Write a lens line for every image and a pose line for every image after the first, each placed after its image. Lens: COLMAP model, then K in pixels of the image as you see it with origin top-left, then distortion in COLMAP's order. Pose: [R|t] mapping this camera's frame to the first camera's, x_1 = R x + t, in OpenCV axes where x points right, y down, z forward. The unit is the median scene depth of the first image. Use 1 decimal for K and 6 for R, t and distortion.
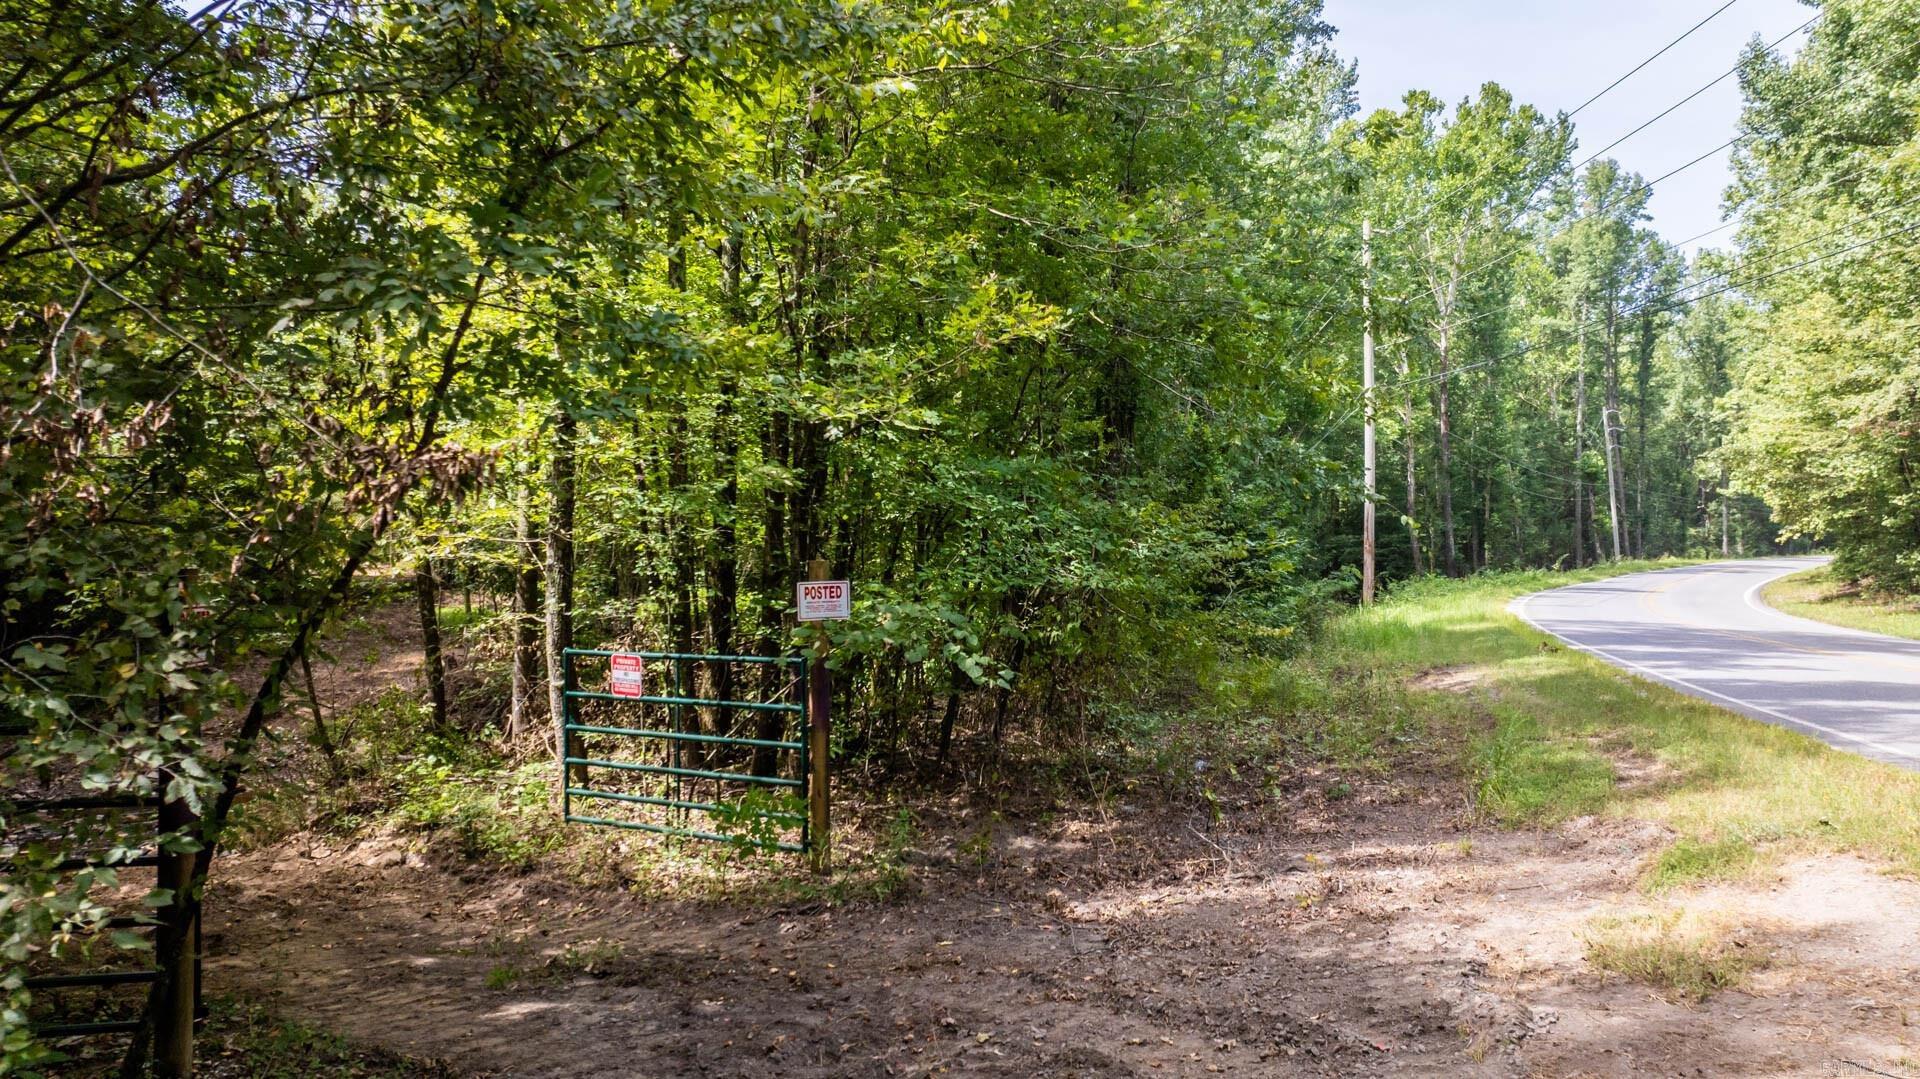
lens RADIAL K [[1368.1, 0, 961.2], [0, 1368.1, 540.0], [0, 0, 1]] dist [-0.002029, 0.004218]
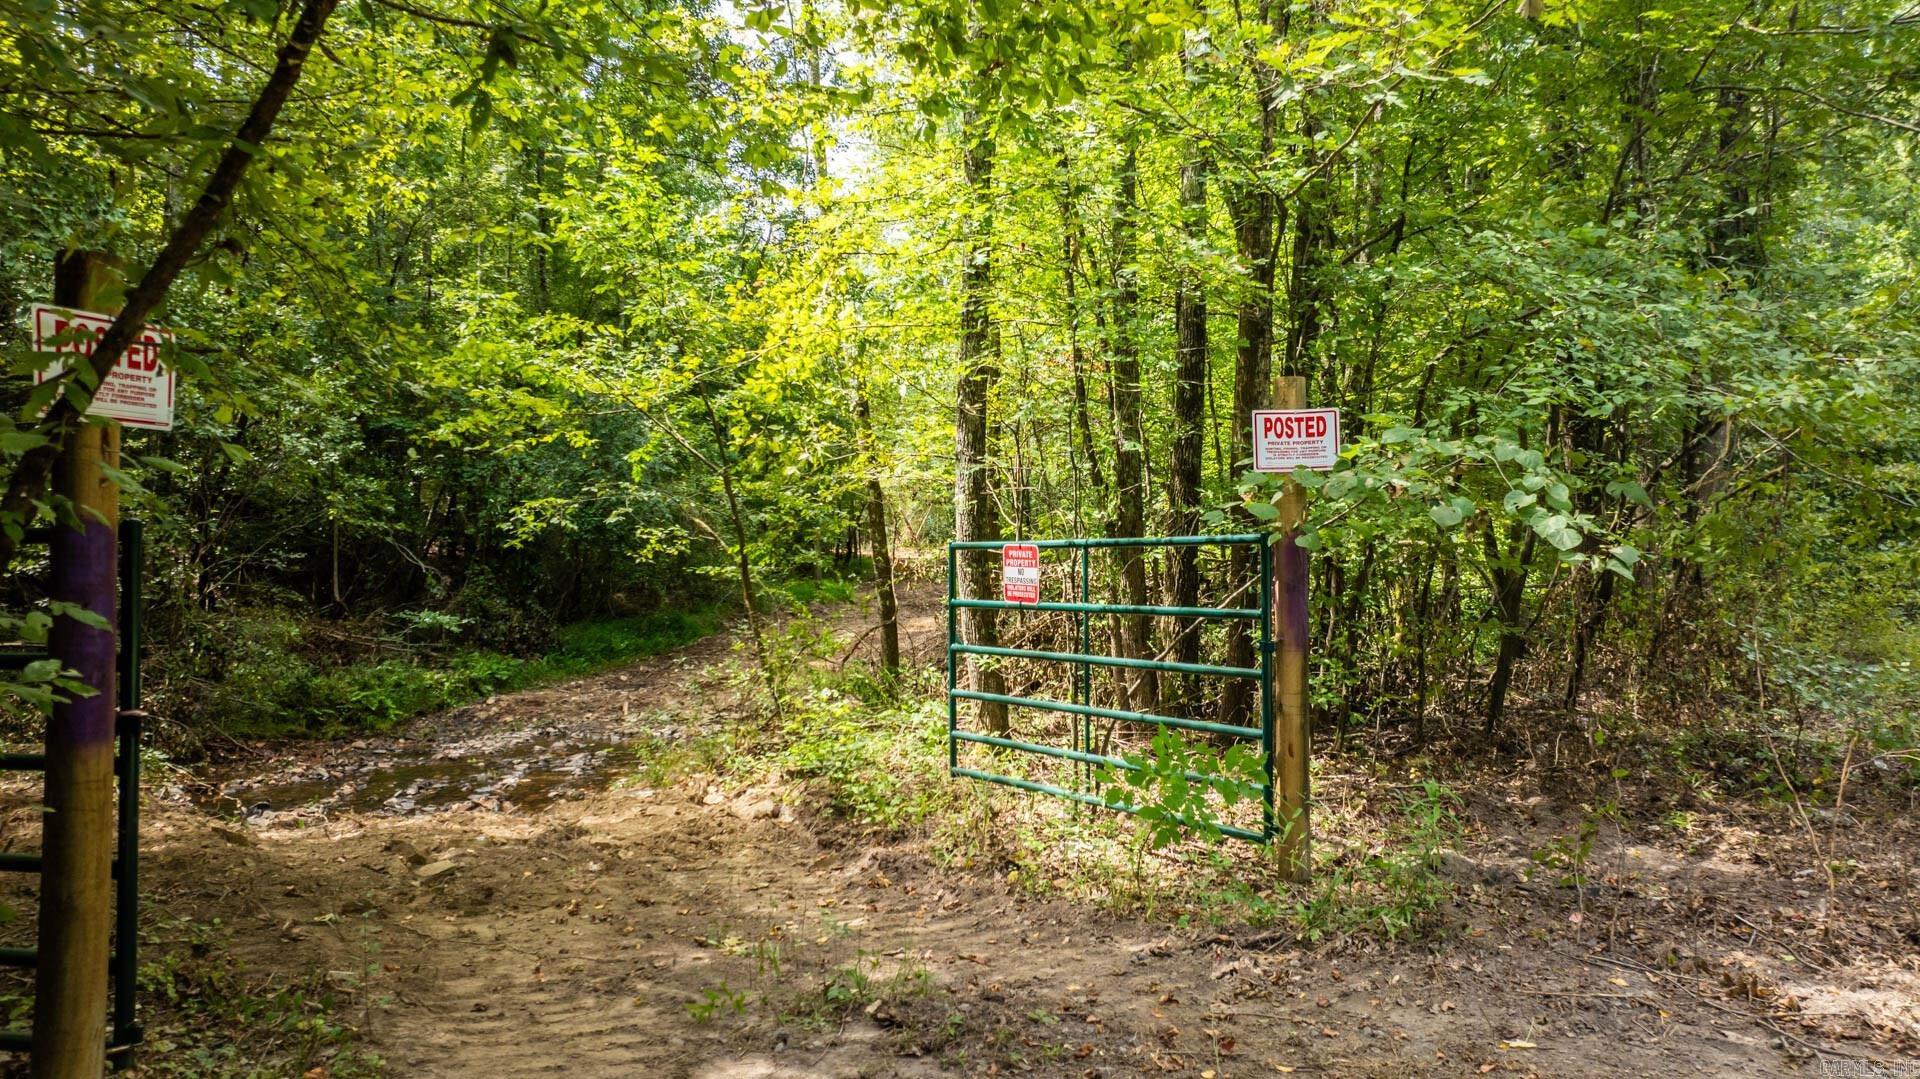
lens RADIAL K [[1368.1, 0, 980.7], [0, 1368.1, 493.3], [0, 0, 1]] dist [-0.002029, 0.004218]
pose [[0.935069, -0.009238, -0.354345, -0.013672], [0.001049, 0.999728, -0.023296, 0.081251], [0.354464, 0.021412, 0.934824, 0.357554]]
